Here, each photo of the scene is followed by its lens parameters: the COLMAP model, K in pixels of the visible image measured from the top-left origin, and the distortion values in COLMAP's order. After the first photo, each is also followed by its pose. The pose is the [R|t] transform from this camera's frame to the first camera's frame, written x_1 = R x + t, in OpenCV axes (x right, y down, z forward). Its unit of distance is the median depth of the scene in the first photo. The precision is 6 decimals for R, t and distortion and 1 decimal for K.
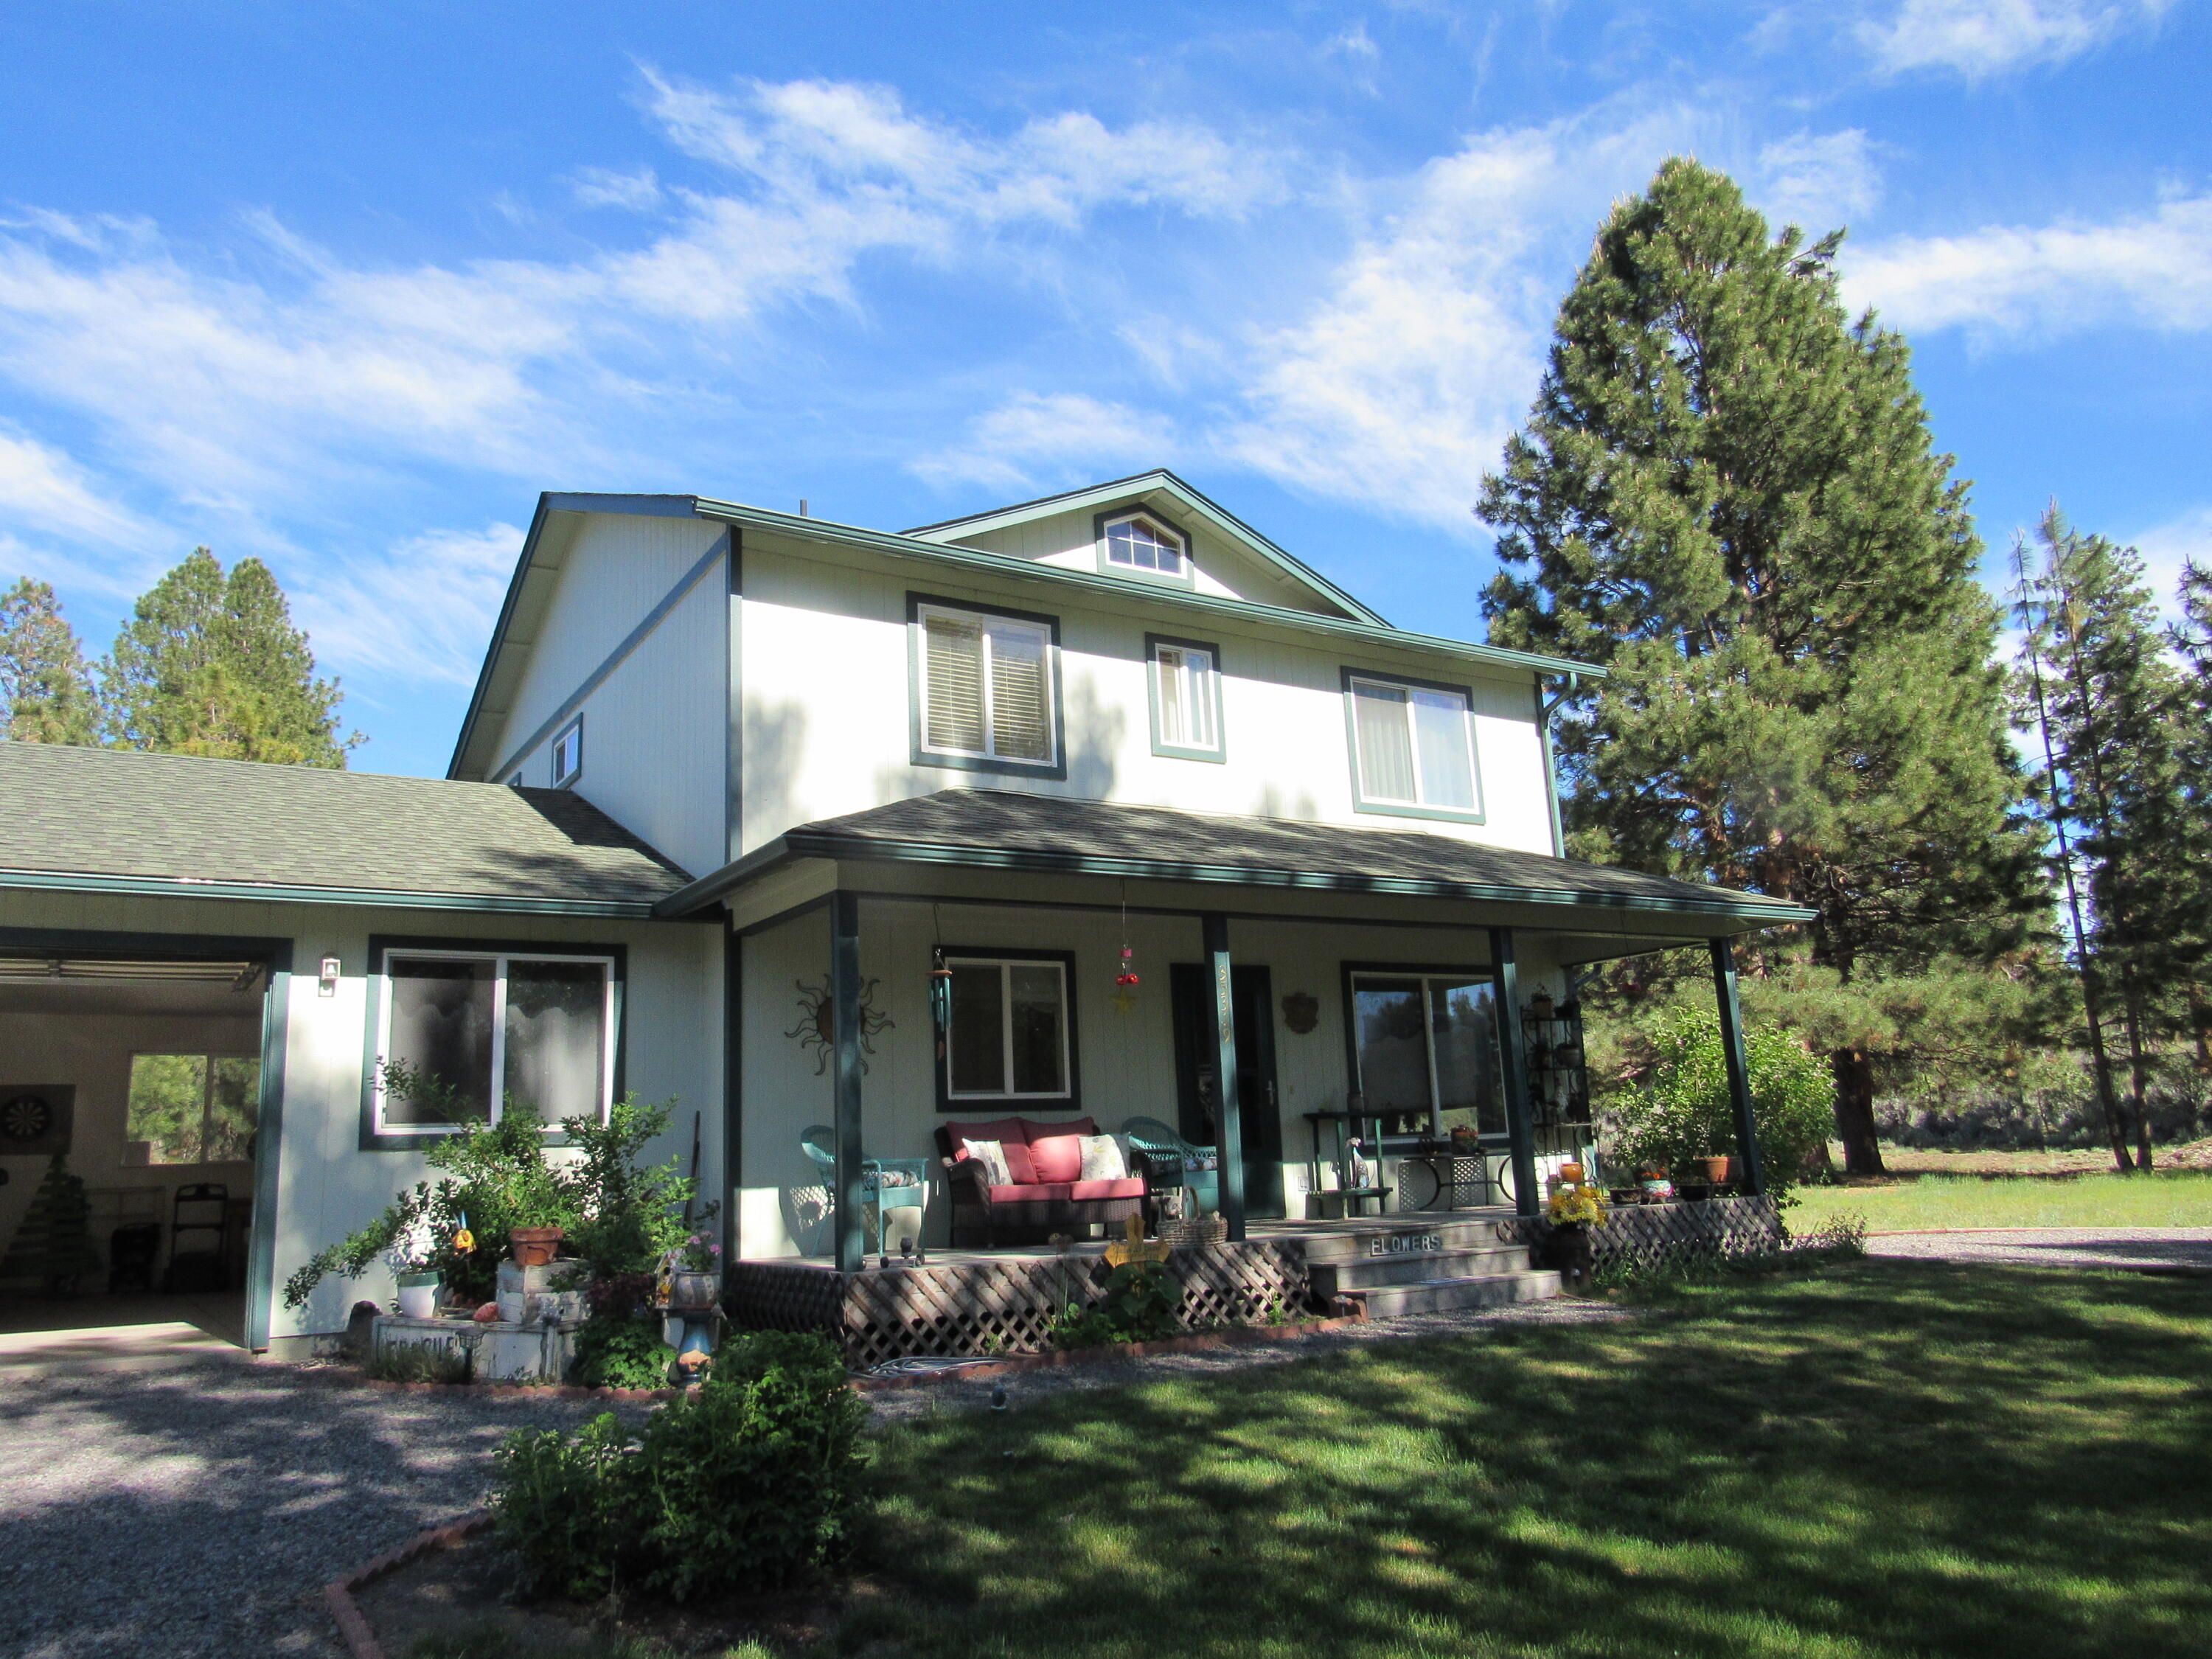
lens RADIAL K [[1558.7, 0, 1108.2], [0, 1558.7, 824.3], [0, 0, 1]] dist [-0.003946, -0.012294]
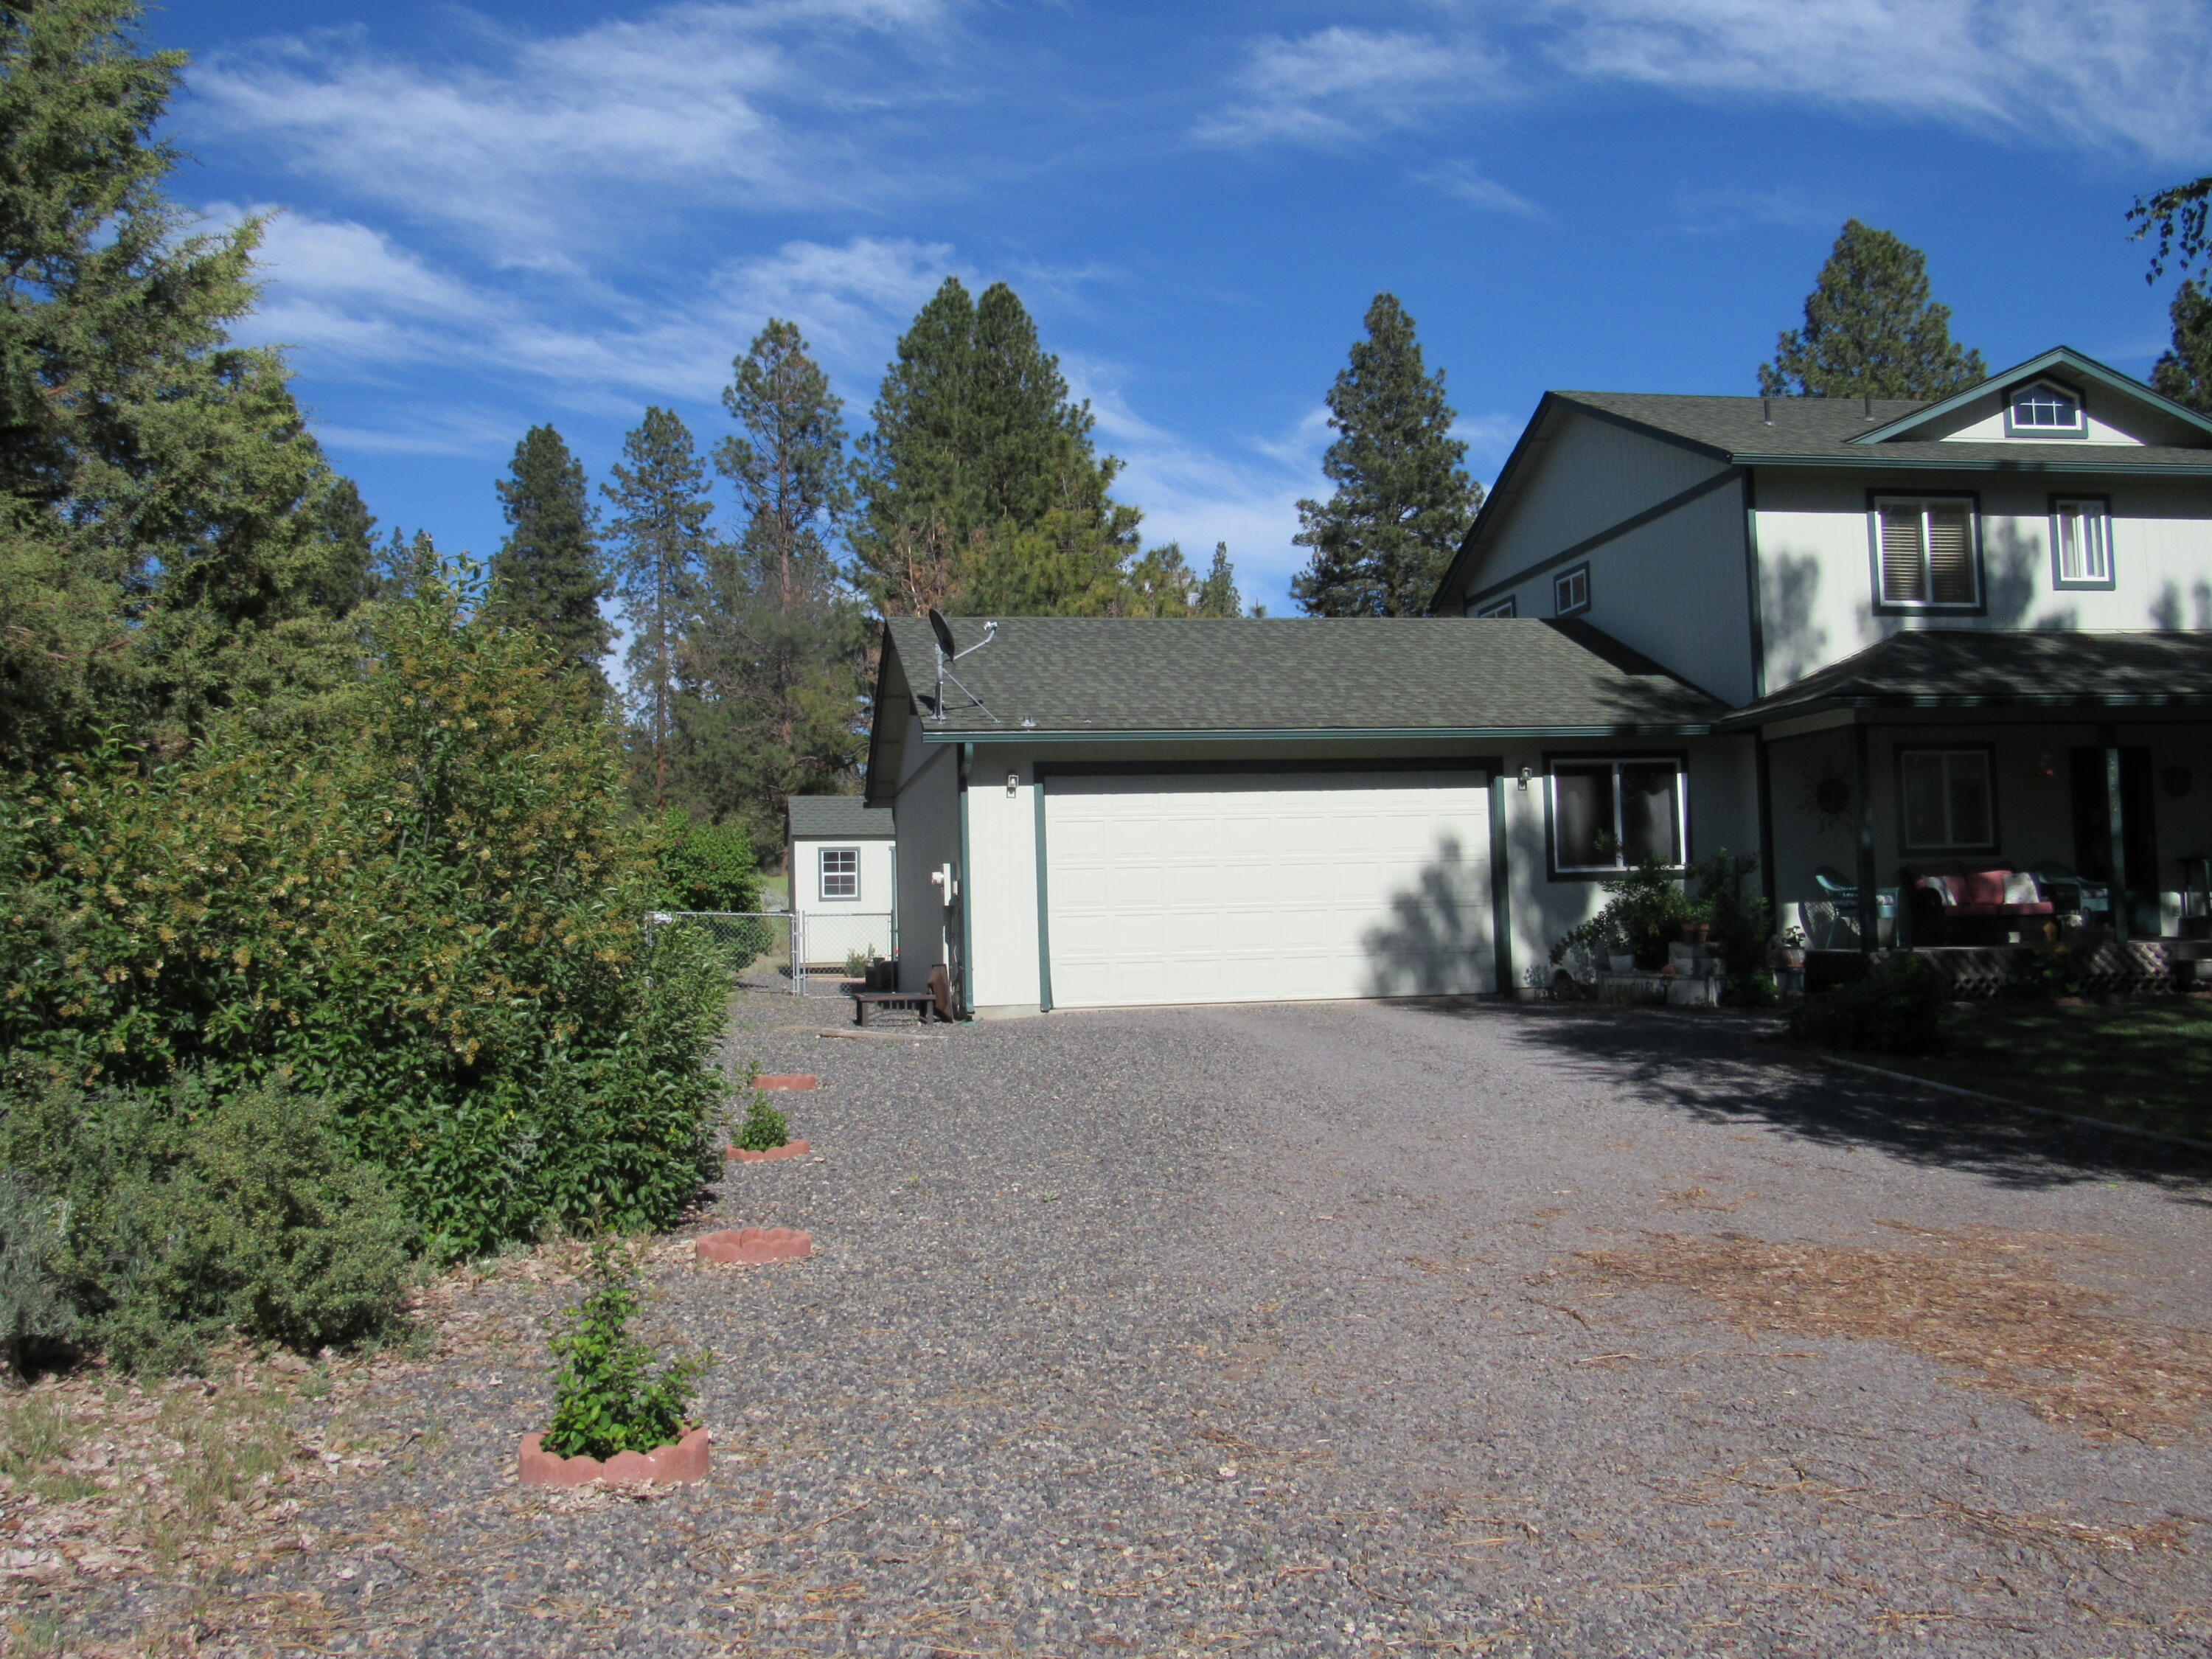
lens RADIAL K [[2082.8, 0, 1105.5], [0, 2082.8, 833.1], [0, 0, 1]] dist [-0.044950, 0.000000]
pose [[0.929278, -0.003620, -0.369363, -0.075361], [0.068434, 0.984328, 0.162527, -0.182274], [0.362986, -0.176309, 0.914962, -0.931959]]
